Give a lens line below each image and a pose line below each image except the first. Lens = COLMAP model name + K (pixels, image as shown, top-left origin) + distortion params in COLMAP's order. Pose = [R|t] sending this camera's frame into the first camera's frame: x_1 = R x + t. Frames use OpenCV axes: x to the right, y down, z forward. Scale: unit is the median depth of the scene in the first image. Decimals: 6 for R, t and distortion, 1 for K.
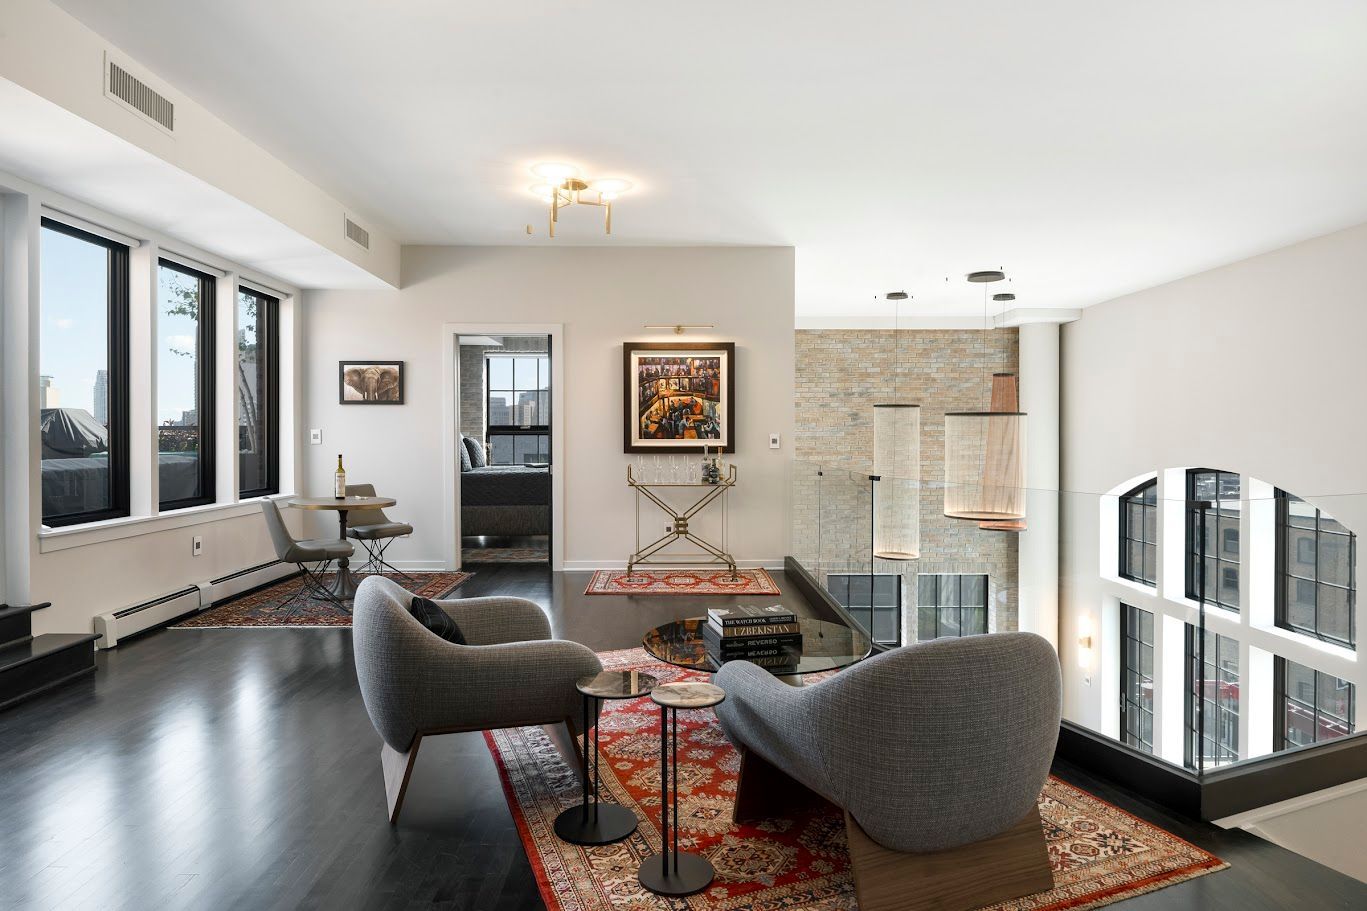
lens RADIAL K [[789.4, 0, 683.4], [0, 789.4, 440.2], [0, 0, 1]] dist [-0.005025, -0.000452]
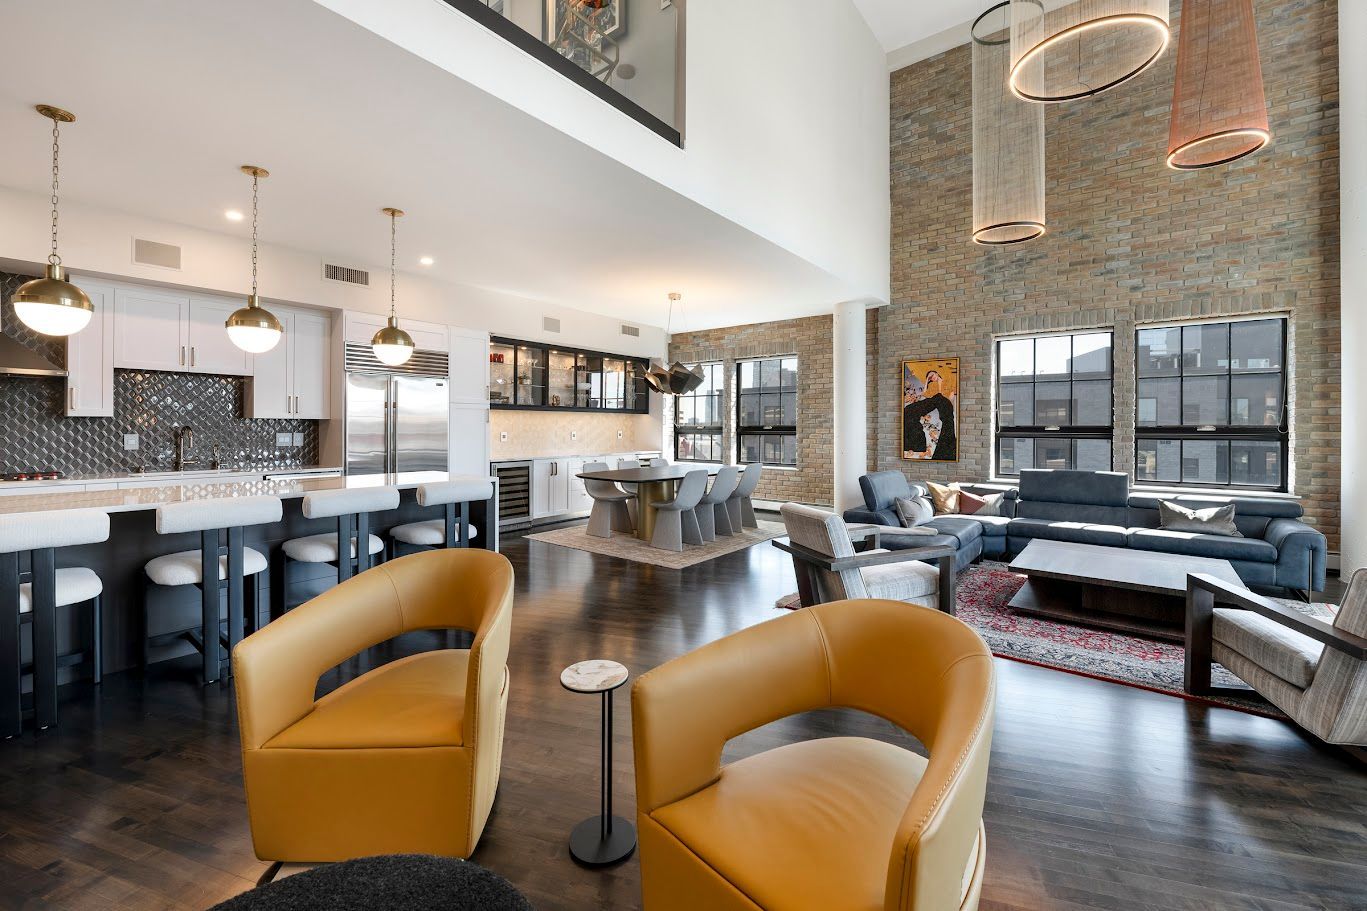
lens RADIAL K [[555.6, 0, 684.4], [0, 555.6, 430.2], [0, 0, 1]] dist [-0.008902, -0.000237]
pose [[0.773982, 0.001262, -0.633206, 0.472293], [-0.004587, 0.999983, -0.003613, 0.428942], [0.633191, 0.005701, 0.773975, 0.569208]]
